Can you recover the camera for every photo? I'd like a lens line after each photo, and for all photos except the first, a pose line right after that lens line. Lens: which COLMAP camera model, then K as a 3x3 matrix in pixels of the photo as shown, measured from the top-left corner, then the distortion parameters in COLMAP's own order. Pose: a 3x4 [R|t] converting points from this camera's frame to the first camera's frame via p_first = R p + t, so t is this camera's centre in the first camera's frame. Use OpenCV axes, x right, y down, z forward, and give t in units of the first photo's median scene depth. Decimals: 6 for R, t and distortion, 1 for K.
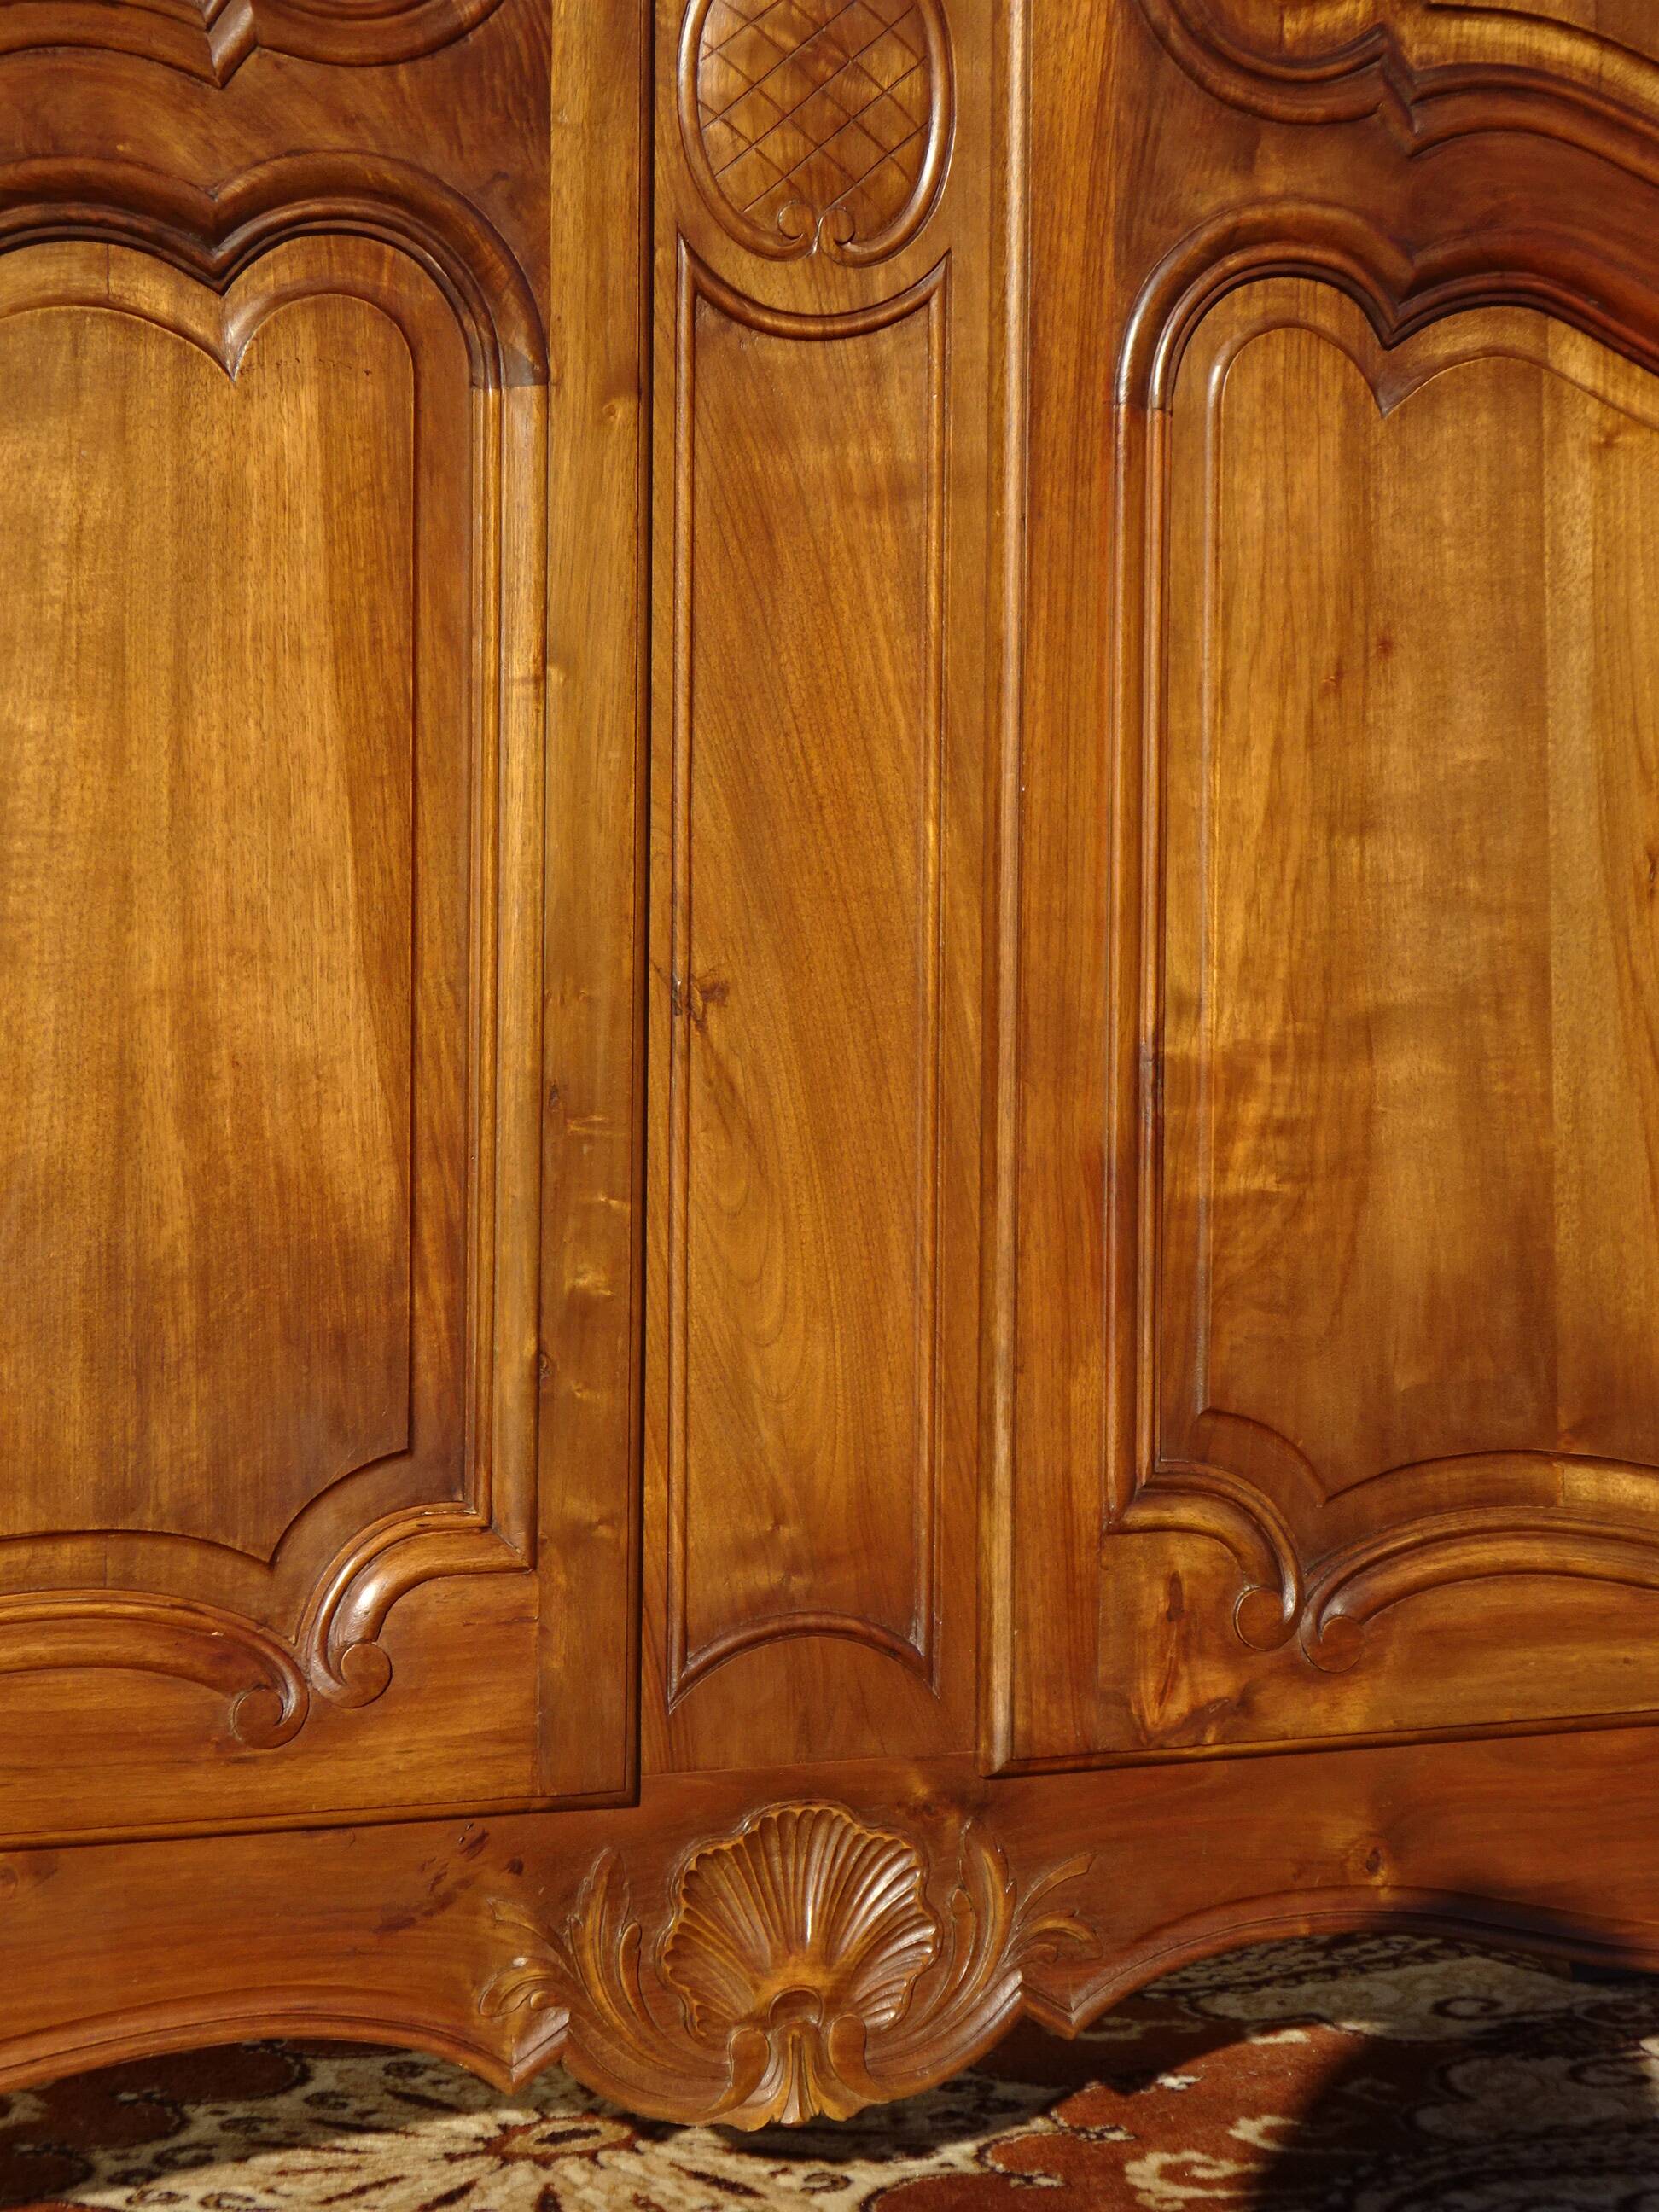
lens RADIAL K [[5172.6, 0, 829.5], [0, 5172.6, 1106.0], [0, 0, 1]] dist [0.034039, -0.364533]
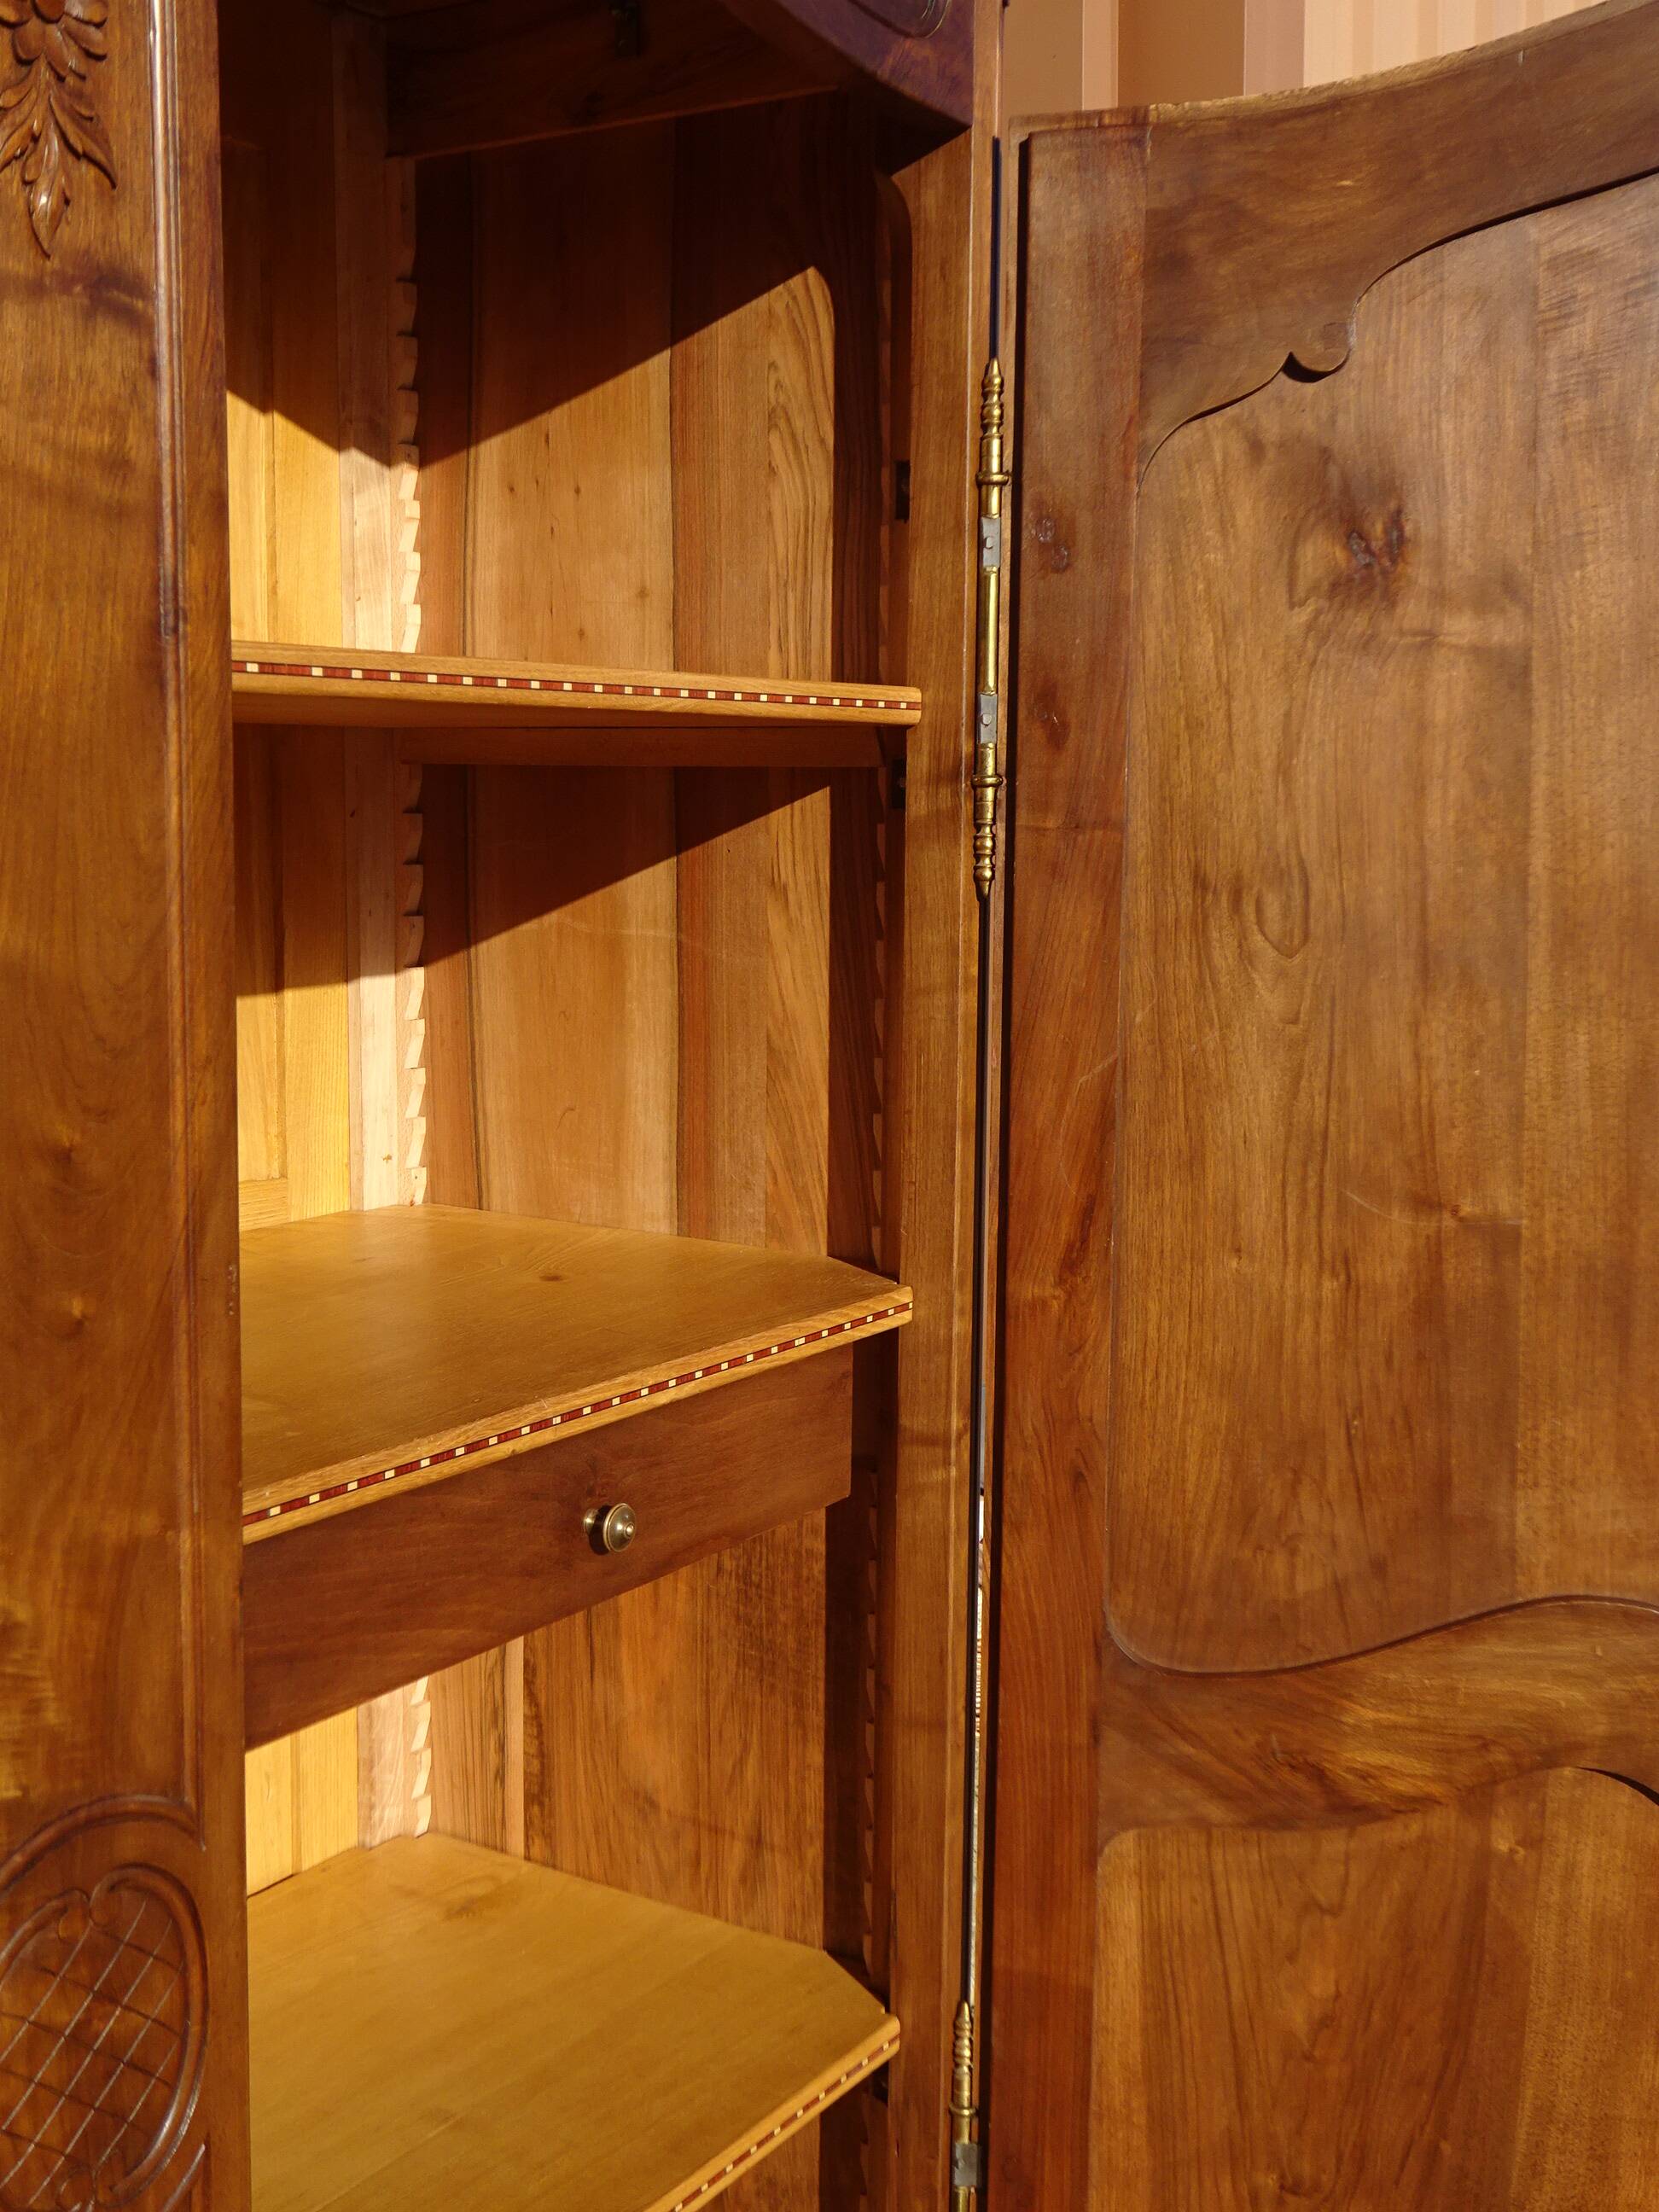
lens RADIAL K [[2543.8, 0, 829.5], [0, 2543.8, 1106.0], [0, 0, 1]] dist [0.011135, 0.026856]
pose [[0.825621, -0.072962, 0.559487, -0.138588], [0.039314, 0.996633, 0.071955, -0.392495], [-0.562853, -0.037412, 0.825710, 0.529504]]
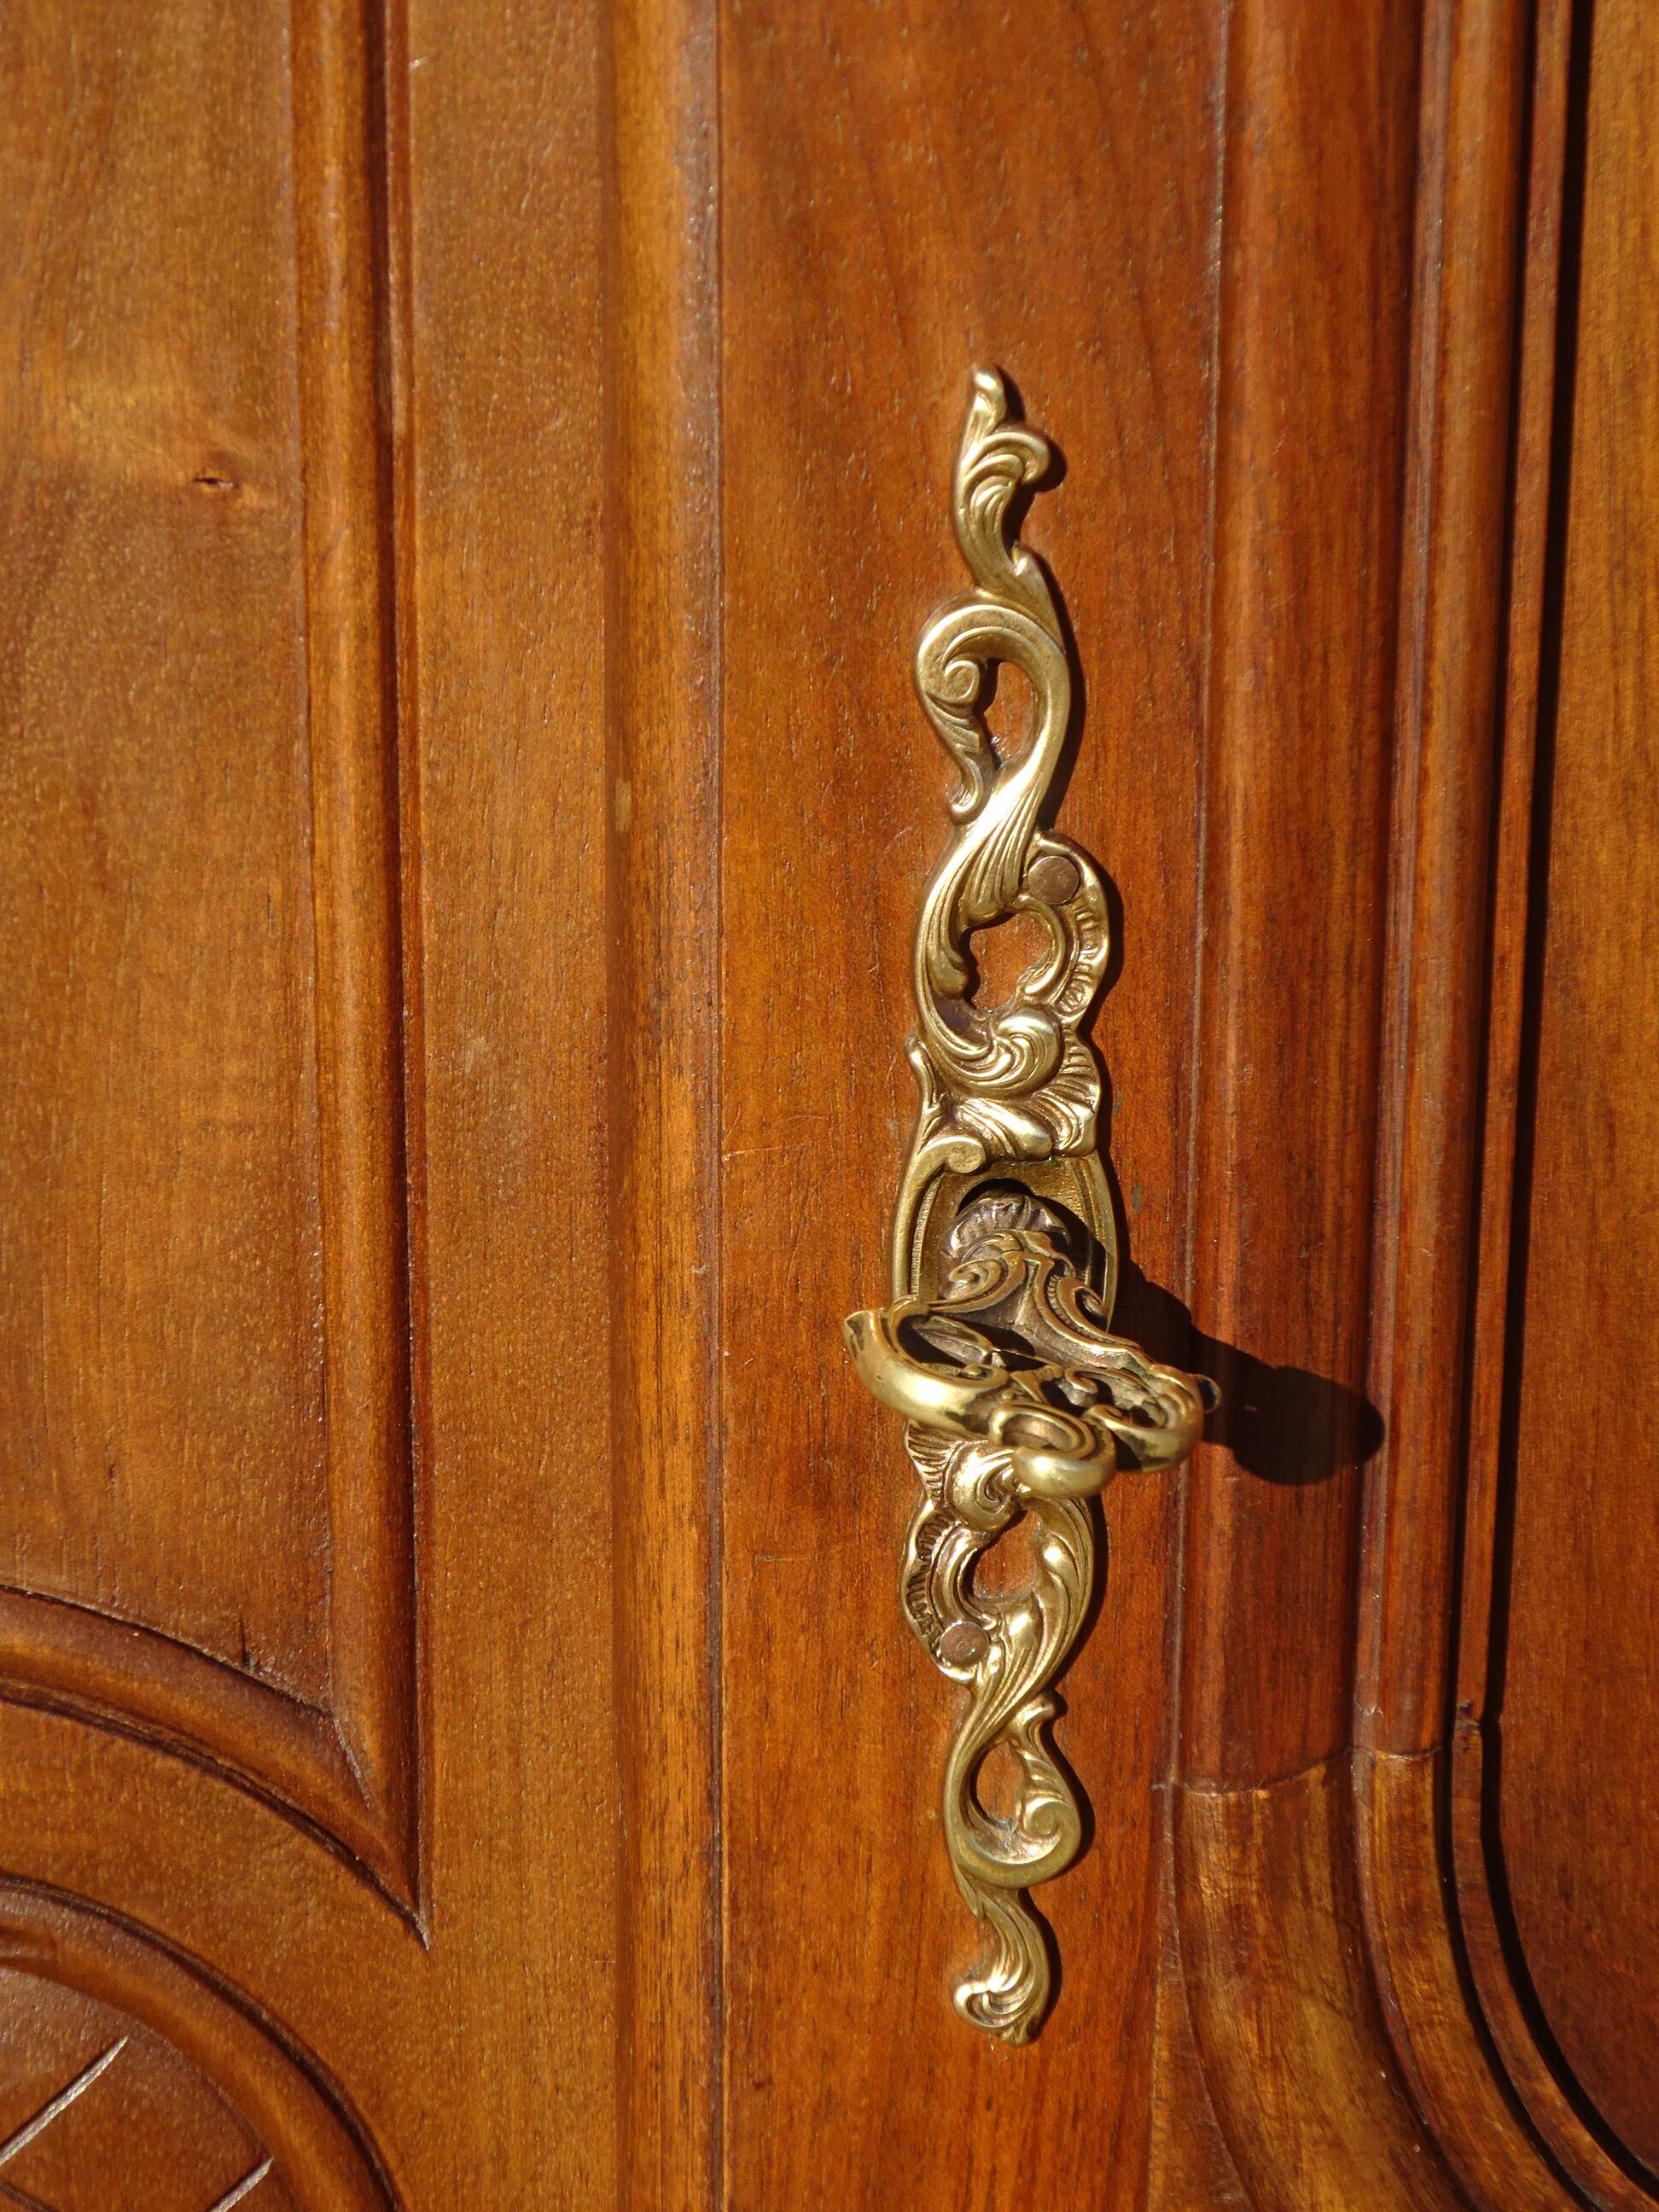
lens RADIAL K [[4611.9, 0, 829.5], [0, 4611.9, 1106.0], [0, 0, 1]] dist [-0.024471, -0.131366]
pose [[0.944306, 0.091257, -0.316162, 0.100554], [-0.021306, 0.975717, 0.217995, -0.301512], [0.328379, -0.199118, 0.923320, 0.817880]]
